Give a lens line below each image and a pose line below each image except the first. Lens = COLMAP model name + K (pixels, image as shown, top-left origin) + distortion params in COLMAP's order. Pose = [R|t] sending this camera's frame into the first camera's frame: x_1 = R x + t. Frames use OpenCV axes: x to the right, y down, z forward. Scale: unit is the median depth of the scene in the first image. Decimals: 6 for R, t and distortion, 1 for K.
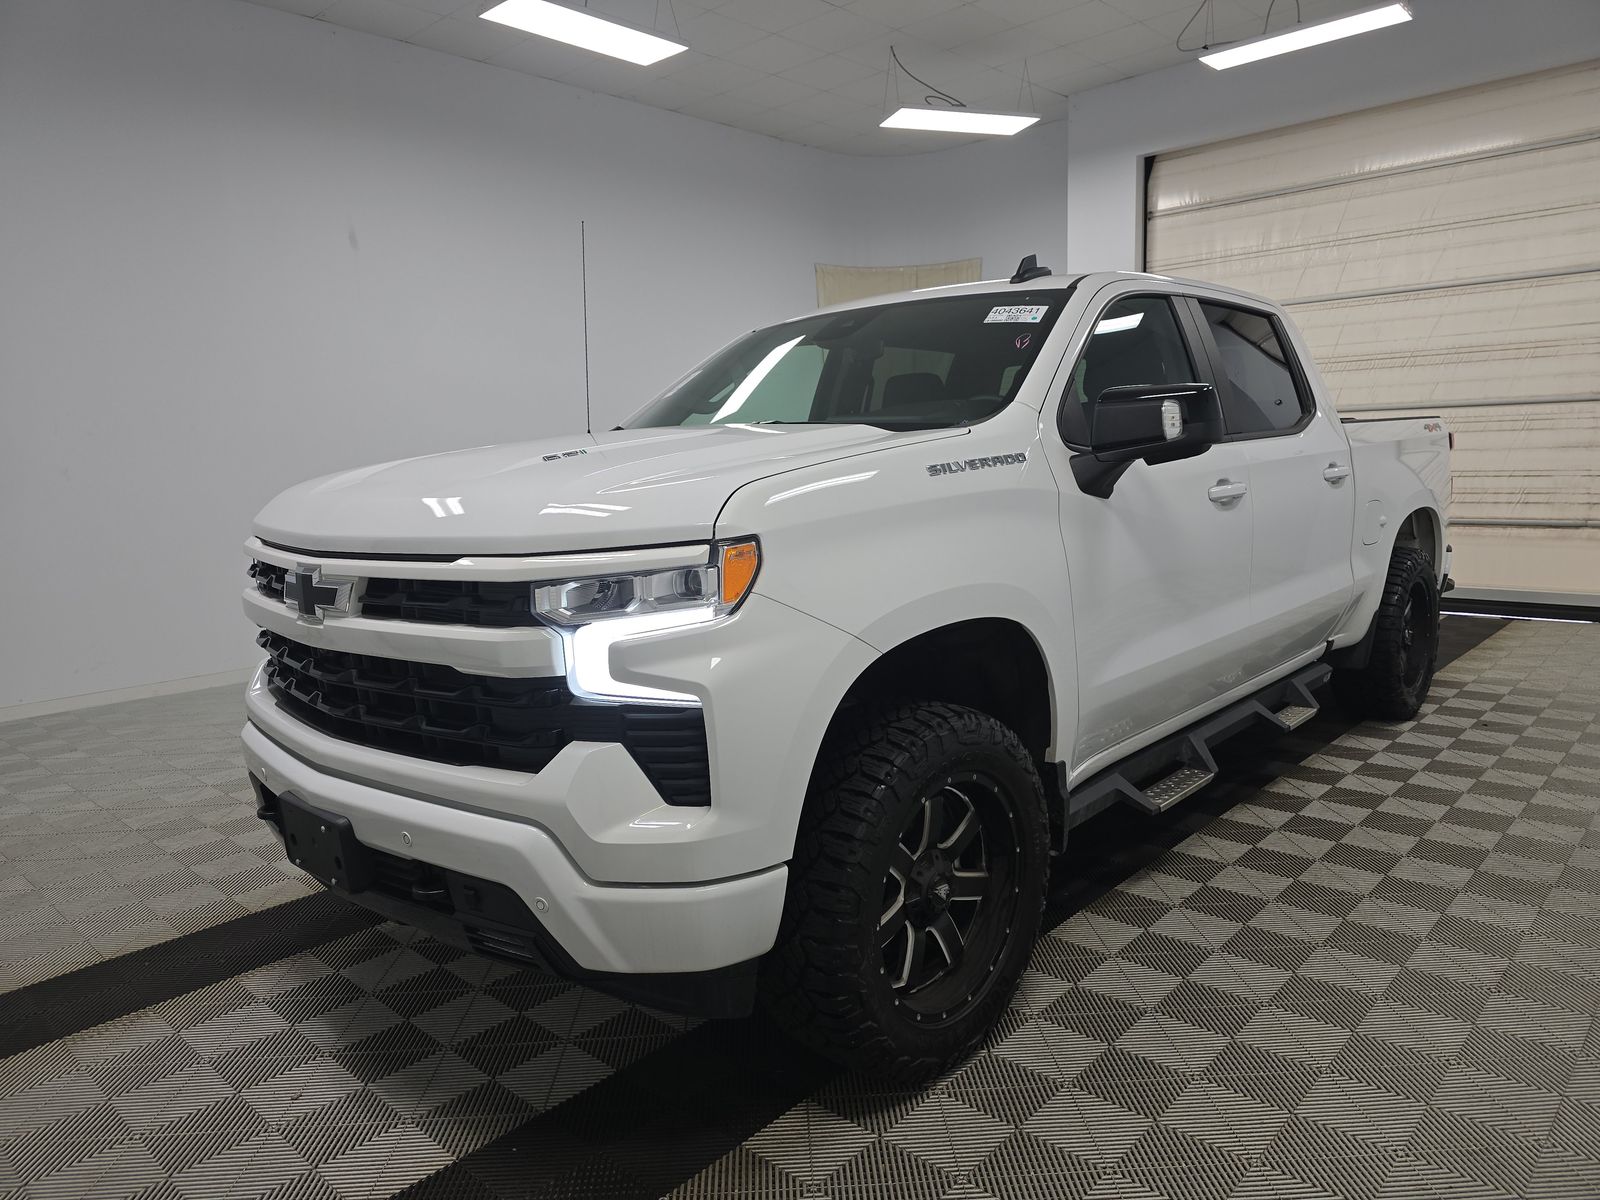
lens RADIAL K [[1083.5, 0, 806.6], [0, 1083.5, 598.1], [0, 0, 1]] dist [0.051242, -0.037749]
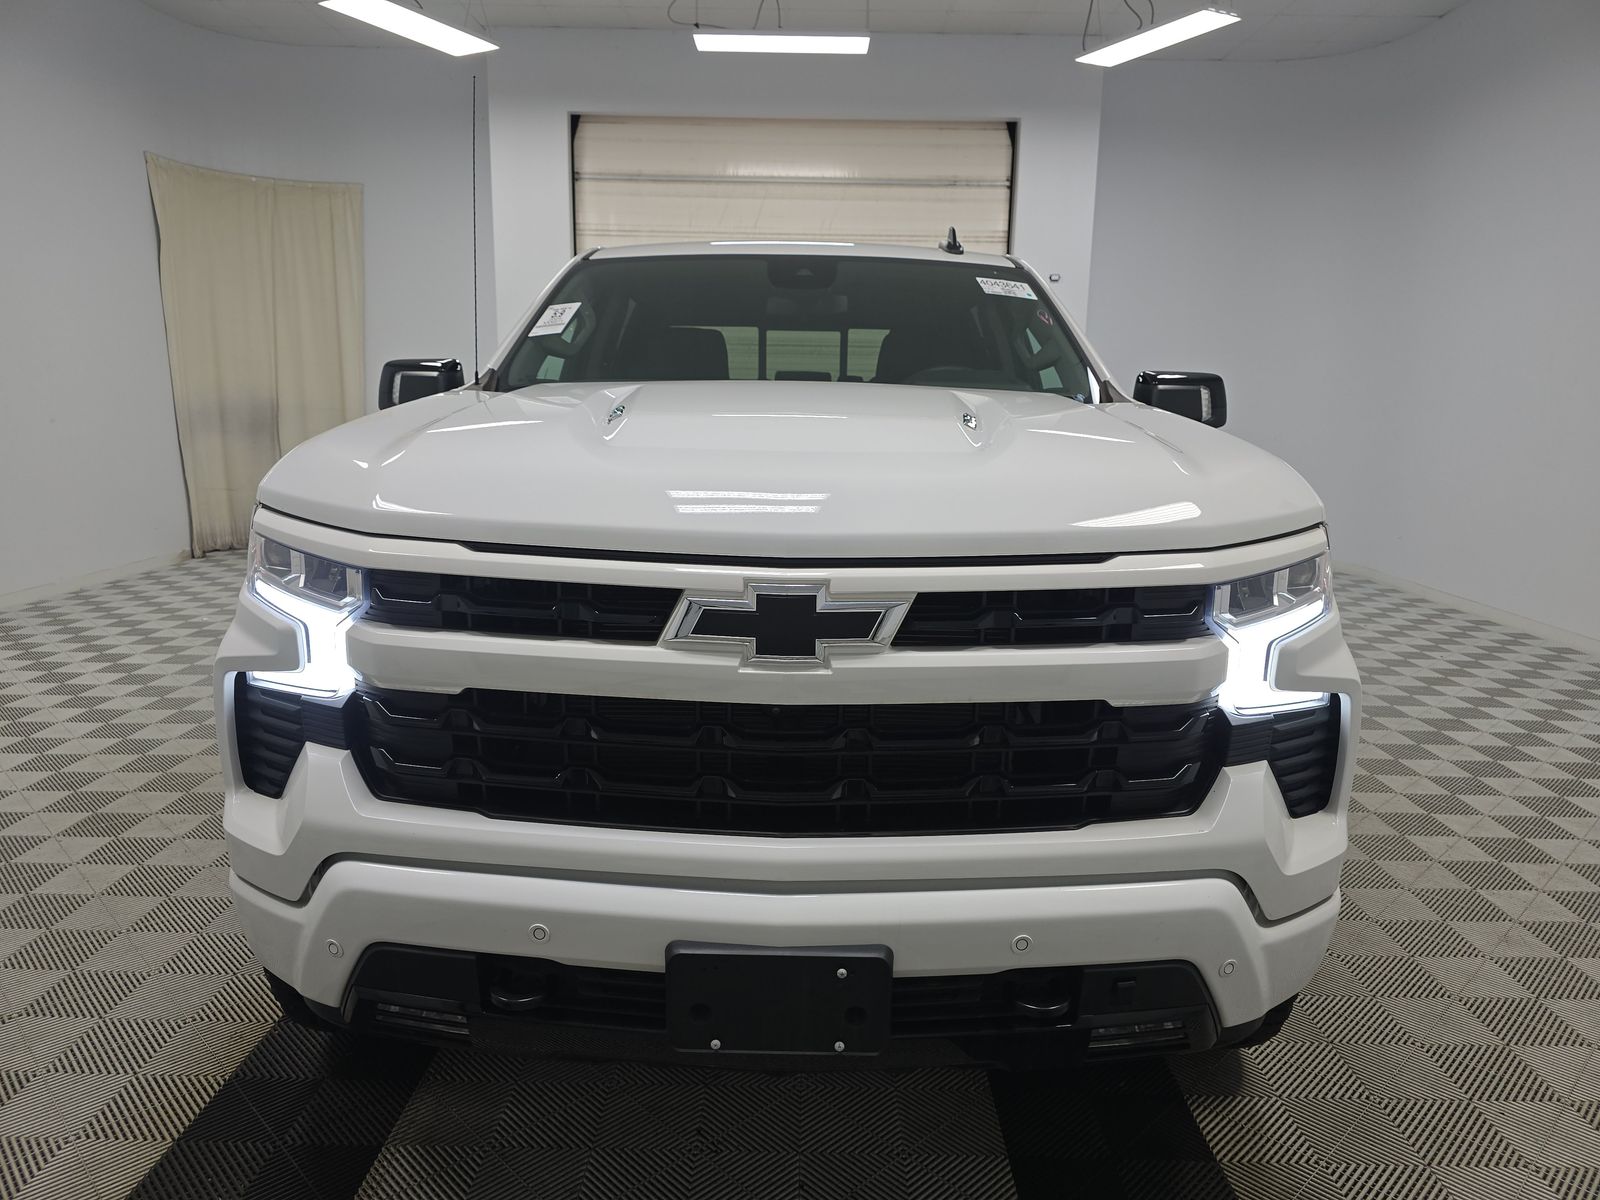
lens RADIAL K [[1083.5, 0, 806.6], [0, 1083.5, 598.1], [0, 0, 1]] dist [0.051242, -0.037749]
pose [[0.740812, -0.074786, 0.667536, -0.885494], [0.051824, 0.997184, 0.054204, -0.054409], [-0.669710, -0.005560, 0.742602, 0.520782]]
